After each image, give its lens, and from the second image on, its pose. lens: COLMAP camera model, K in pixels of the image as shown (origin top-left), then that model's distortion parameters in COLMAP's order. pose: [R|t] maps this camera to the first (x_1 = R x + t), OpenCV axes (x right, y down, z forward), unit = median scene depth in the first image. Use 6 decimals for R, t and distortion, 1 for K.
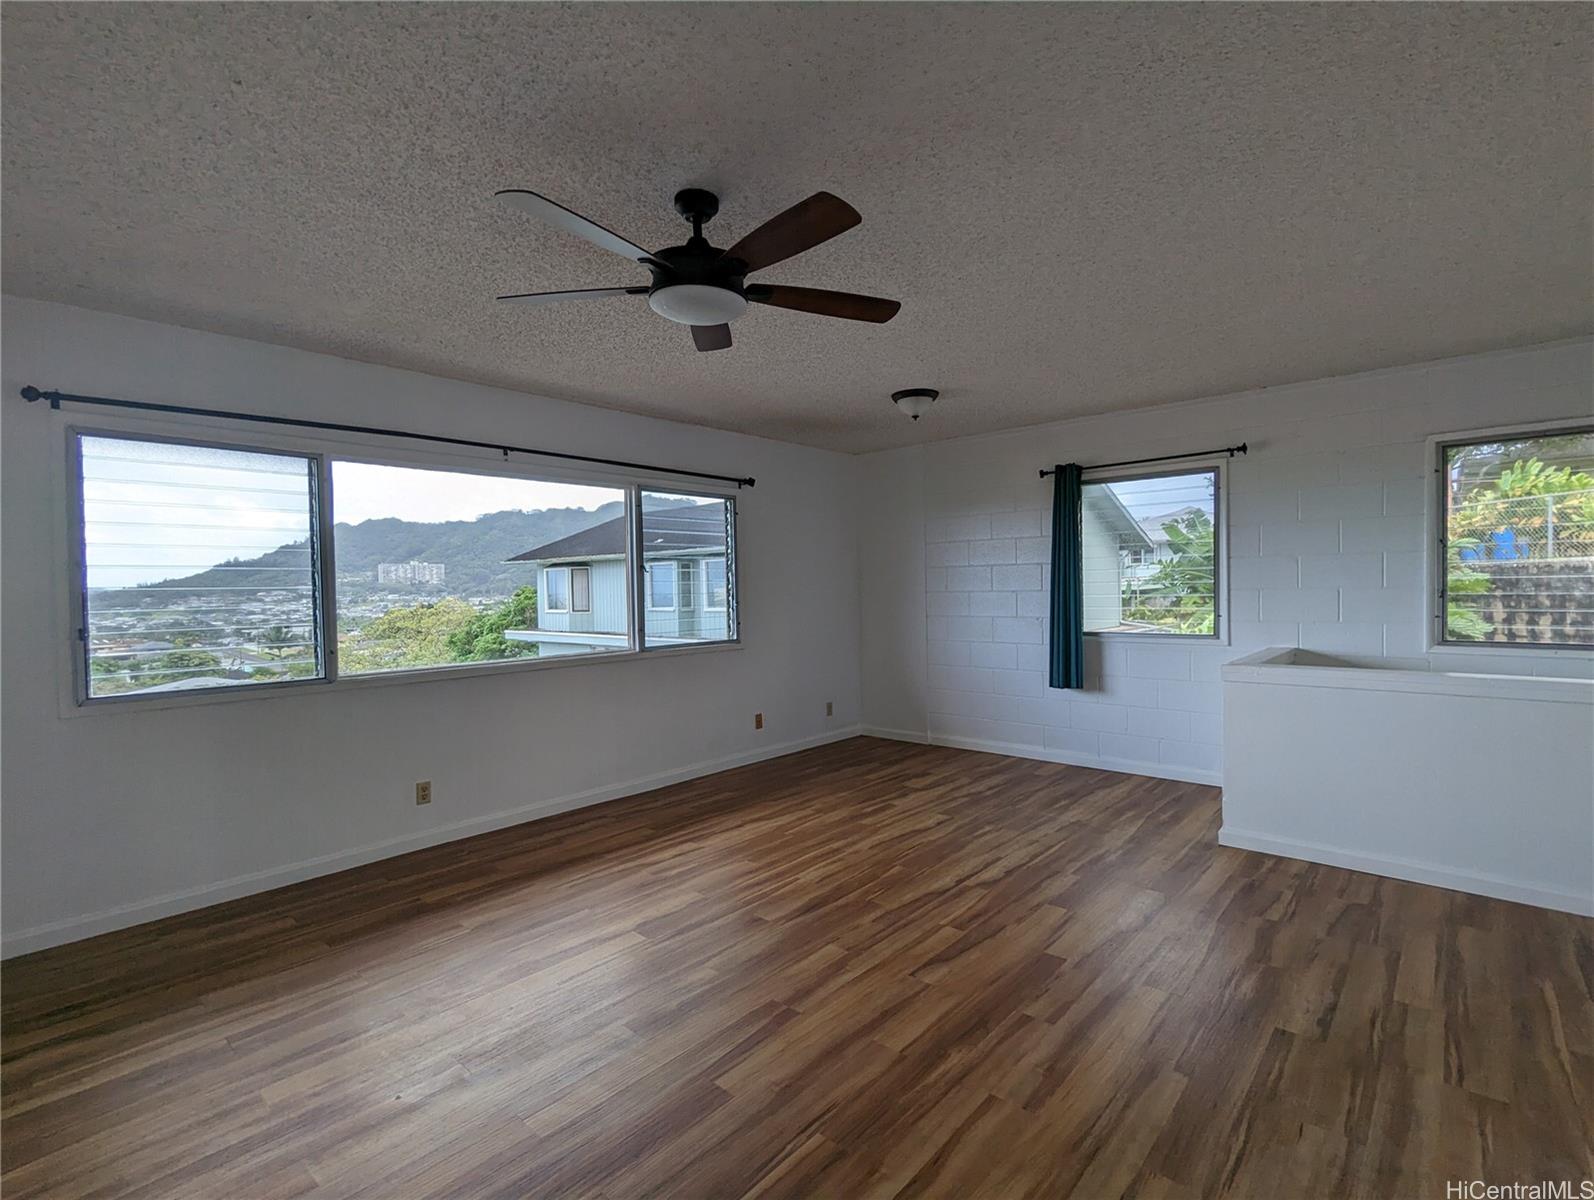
lens RADIAL K [[744.9, 0, 802.2], [0, 744.9, 604.6], [0, 0, 1]] dist [0.003187, 0.000343]
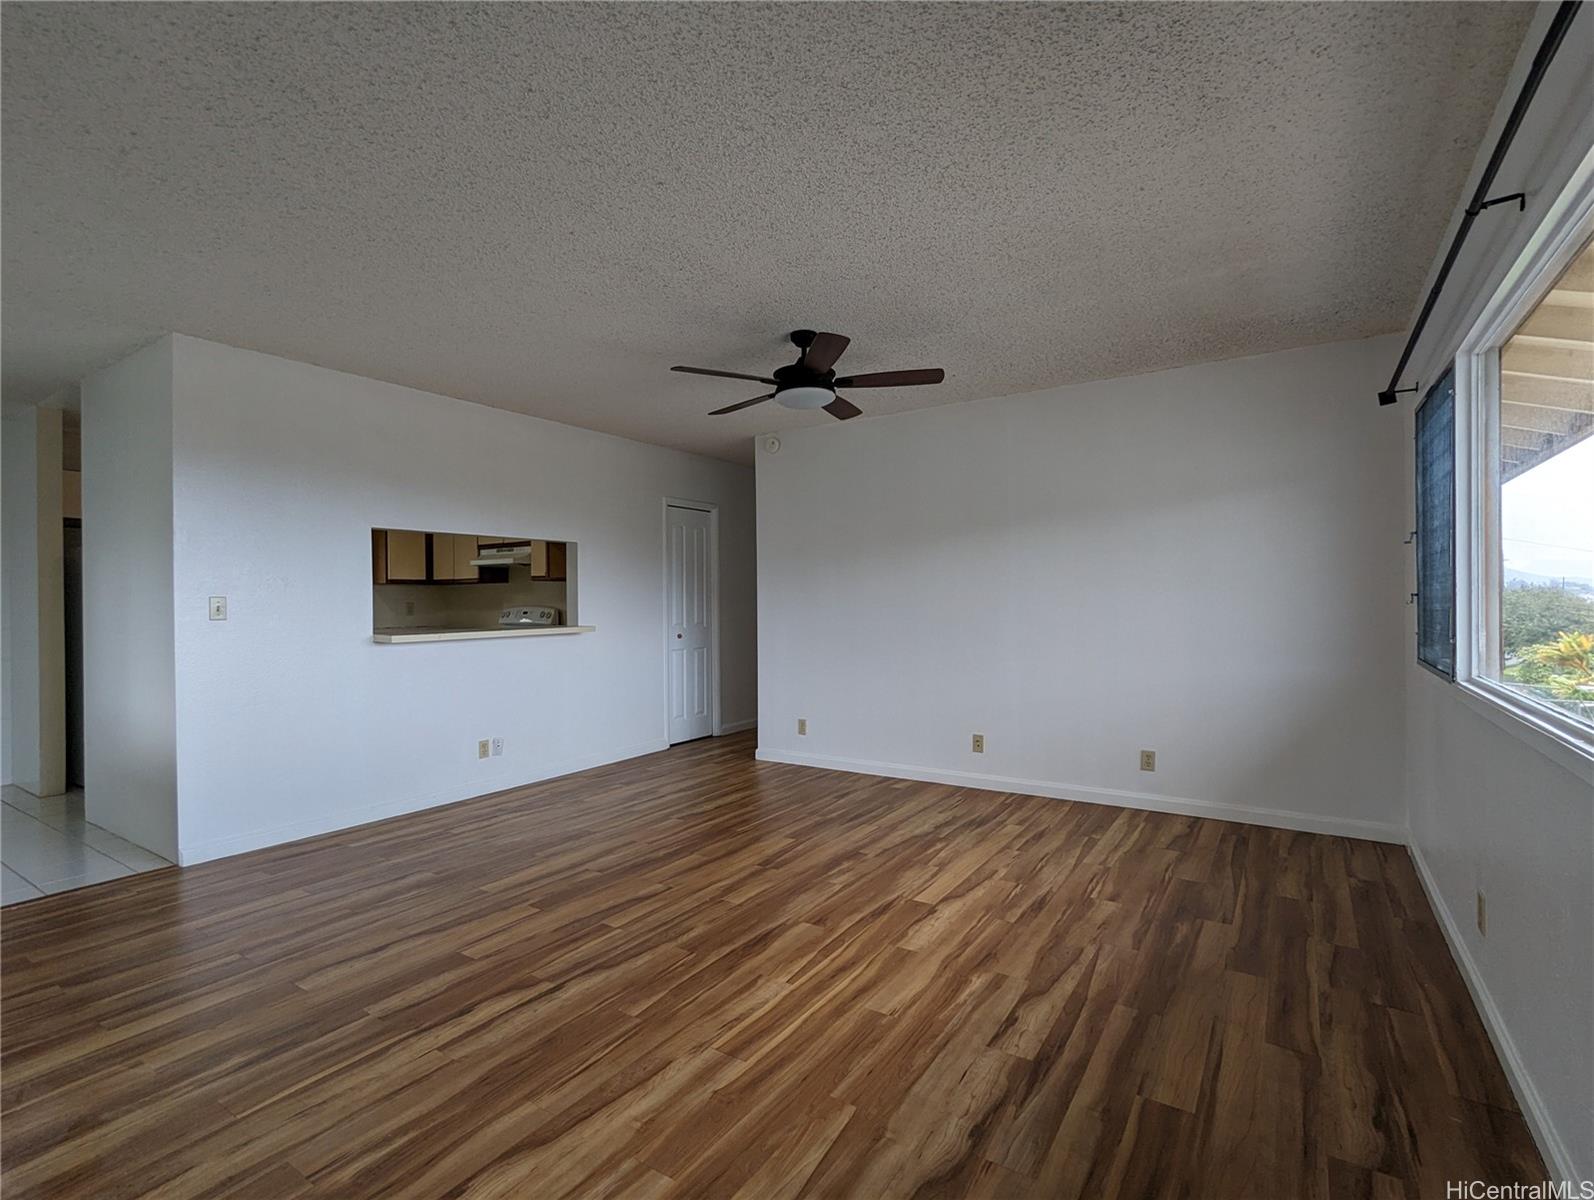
lens RADIAL K [[744.9, 0, 796.6], [0, 744.9, 595.6], [0, 0, 1]] dist [0.003187, 0.000343]
pose [[-0.989764, 0.025234, -0.140467, 0.078631], [0.022900, 0.999572, 0.018209, -0.004623], [0.140866, 0.014806, -0.989918, 1.742670]]
